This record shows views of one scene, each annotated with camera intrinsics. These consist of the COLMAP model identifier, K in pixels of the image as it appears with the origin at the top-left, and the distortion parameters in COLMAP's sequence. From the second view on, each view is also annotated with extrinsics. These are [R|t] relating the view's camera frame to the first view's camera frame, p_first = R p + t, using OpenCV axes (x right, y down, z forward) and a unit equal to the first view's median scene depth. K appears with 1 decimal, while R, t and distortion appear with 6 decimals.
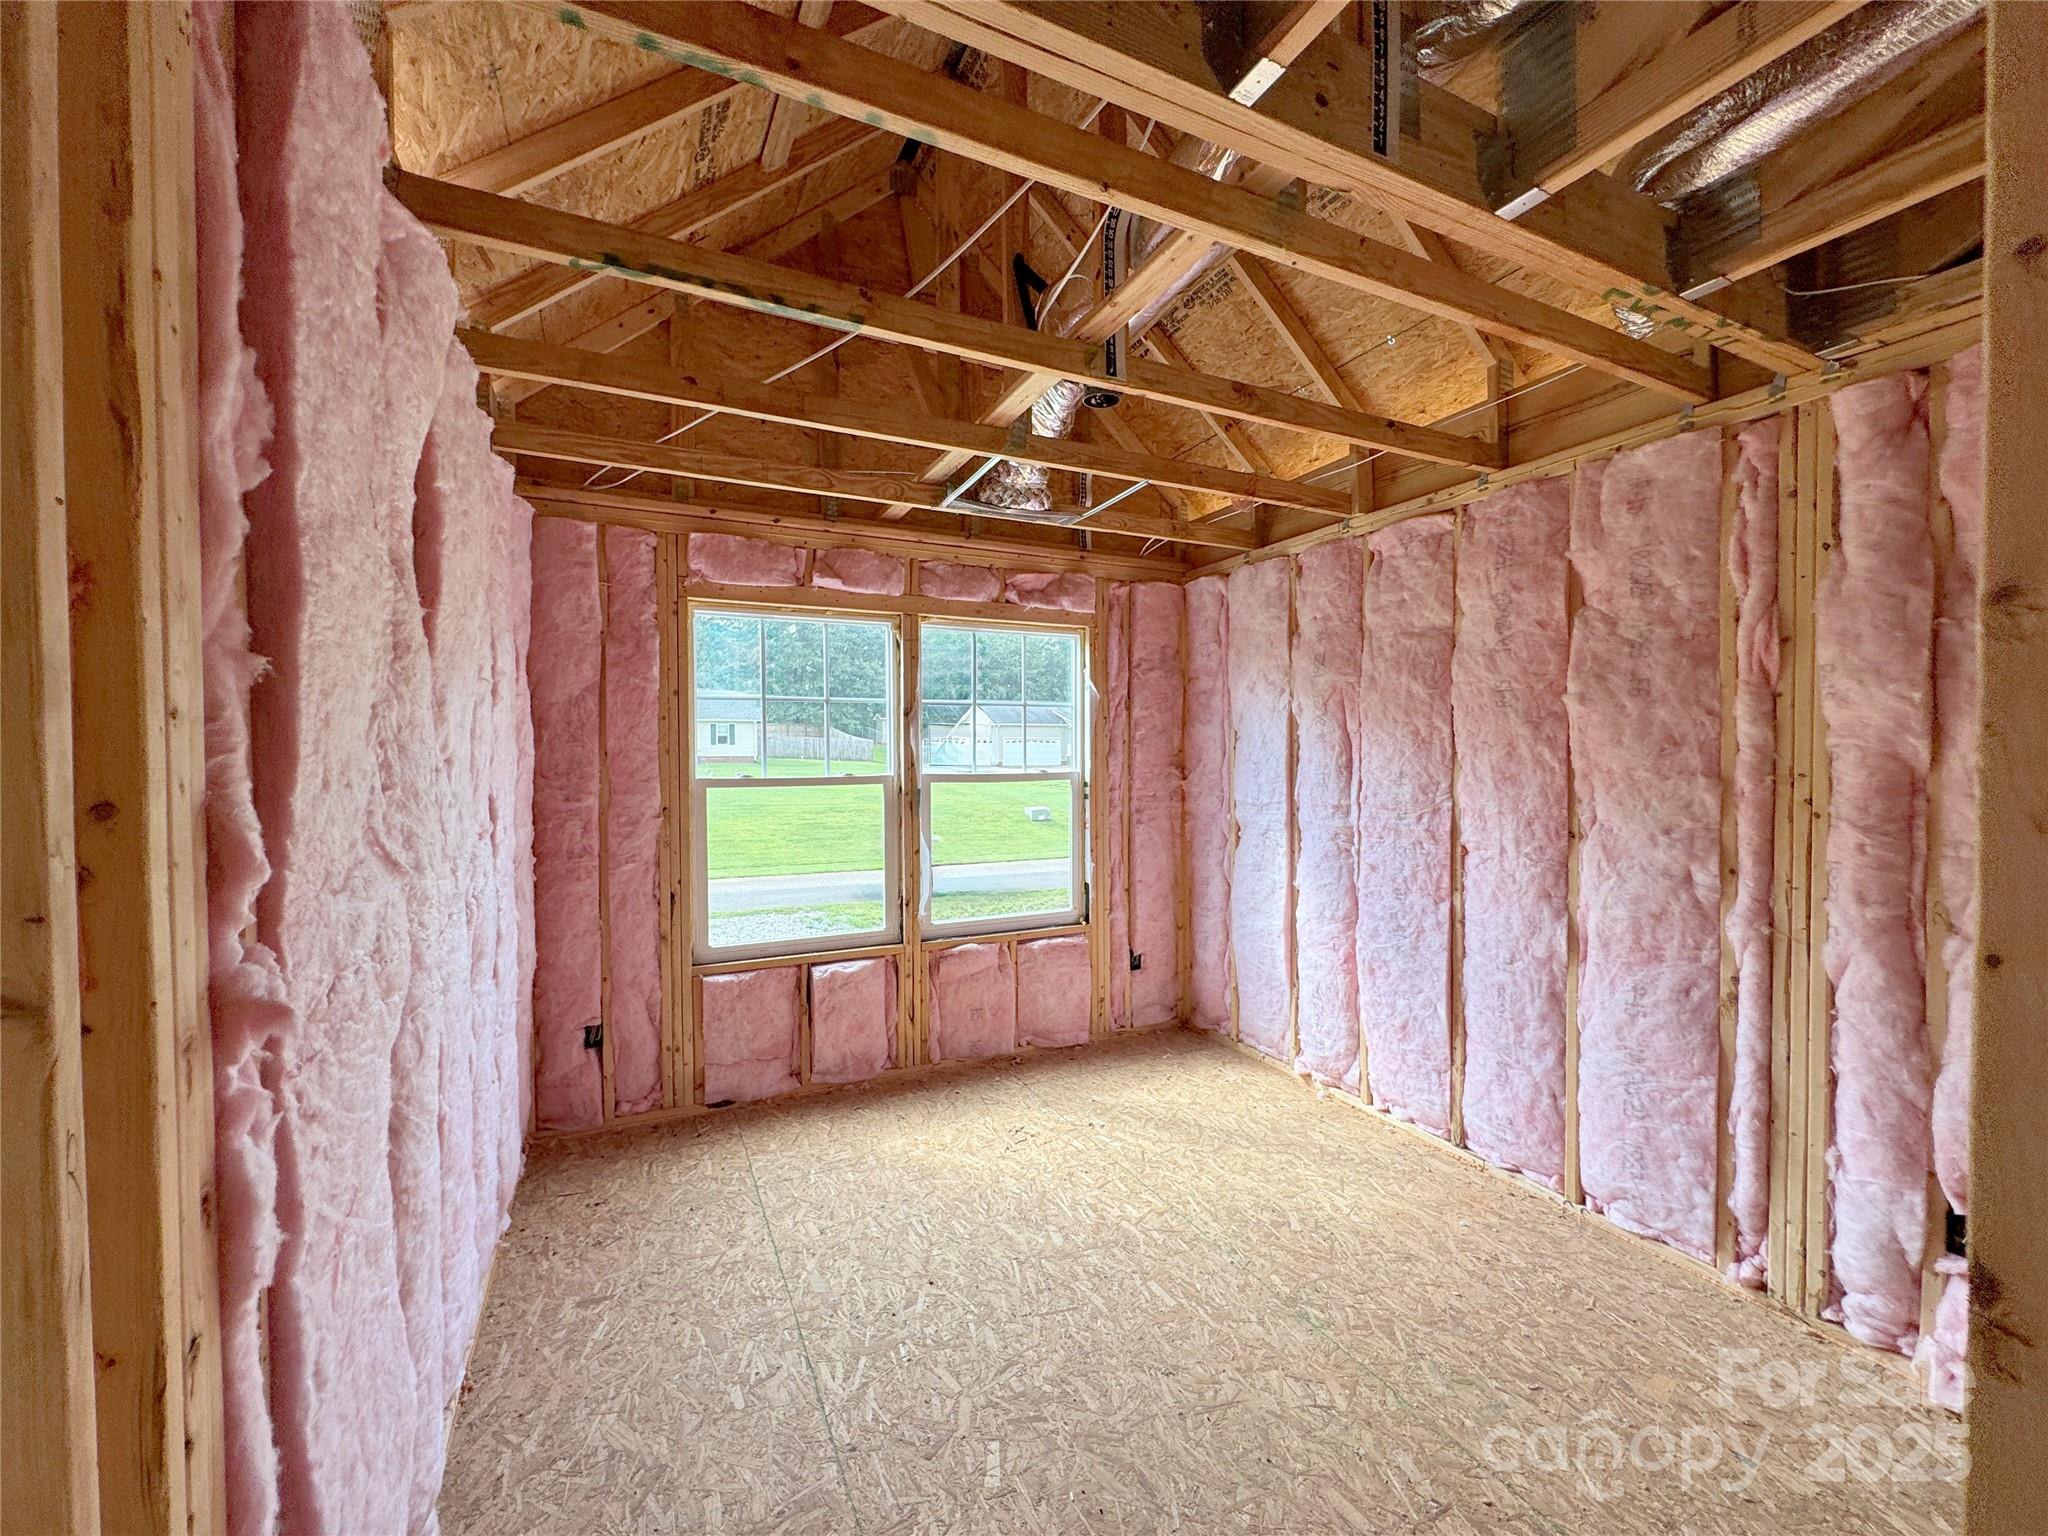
lens RADIAL K [[819.6, 0, 1016.3], [0, 819.6, 765.0], [0, 0, 1]] dist [-0.001821, 0.000427]
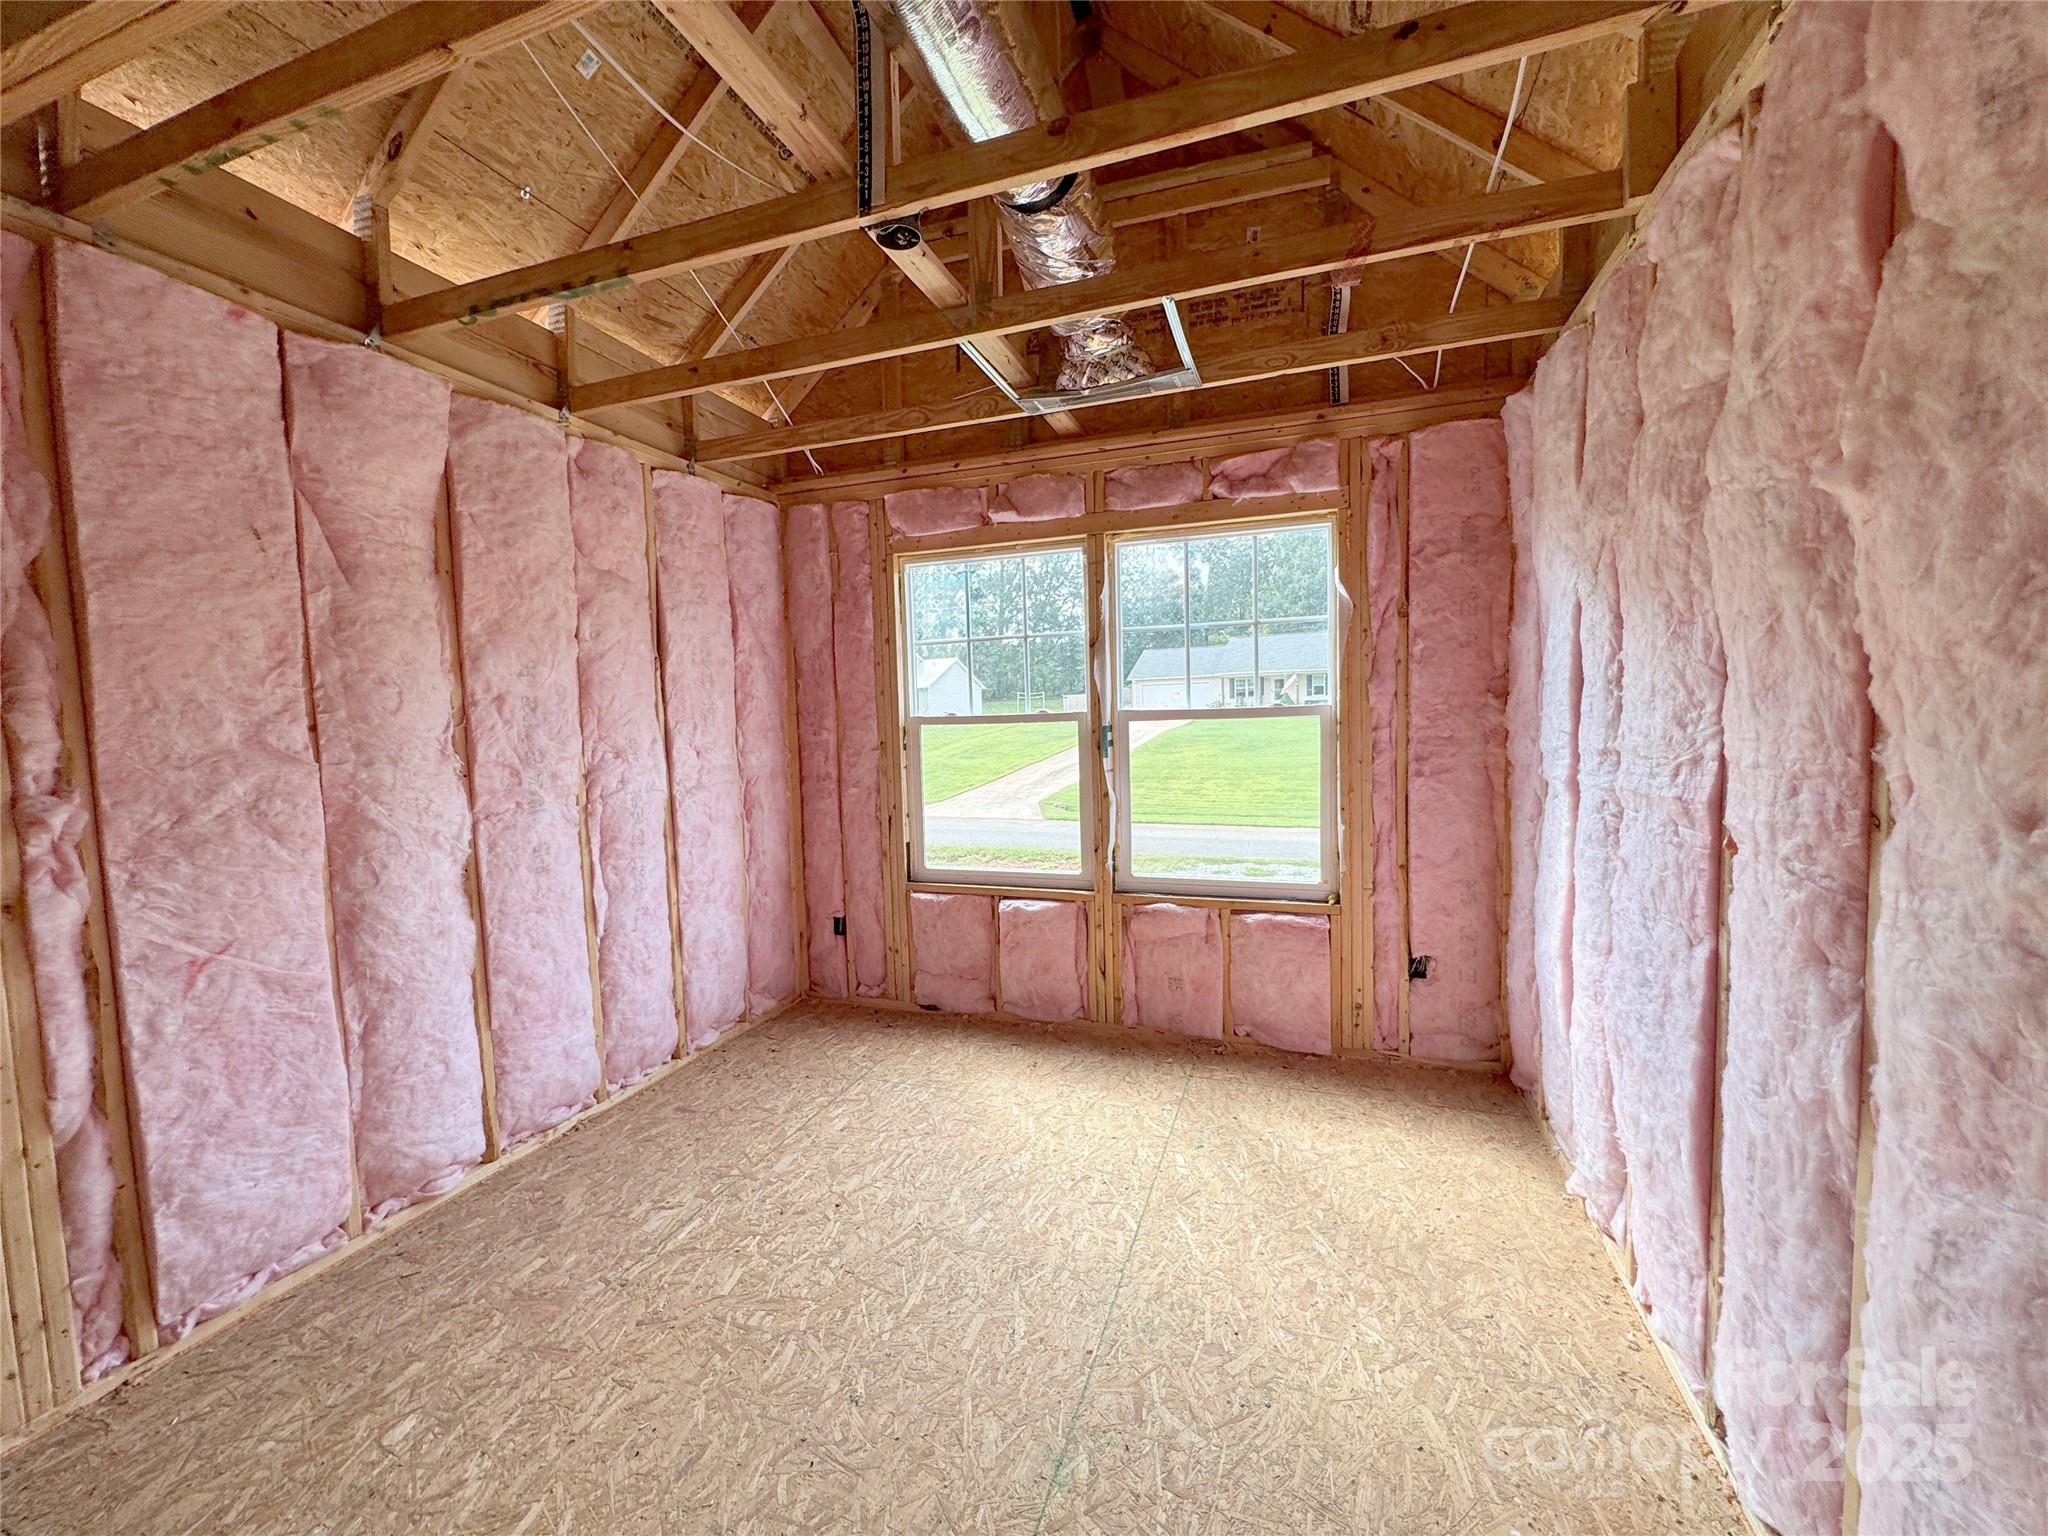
lens RADIAL K [[819.6, 0, 1036.5], [0, 819.6, 765.7], [0, 0, 1]] dist [-0.001821, 0.000427]
pose [[0.702549, 0.030143, -0.710997, 0.511423], [0.012546, 0.998423, 0.054725, 0.023477], [0.711525, -0.047368, 0.701063, 0.322685]]
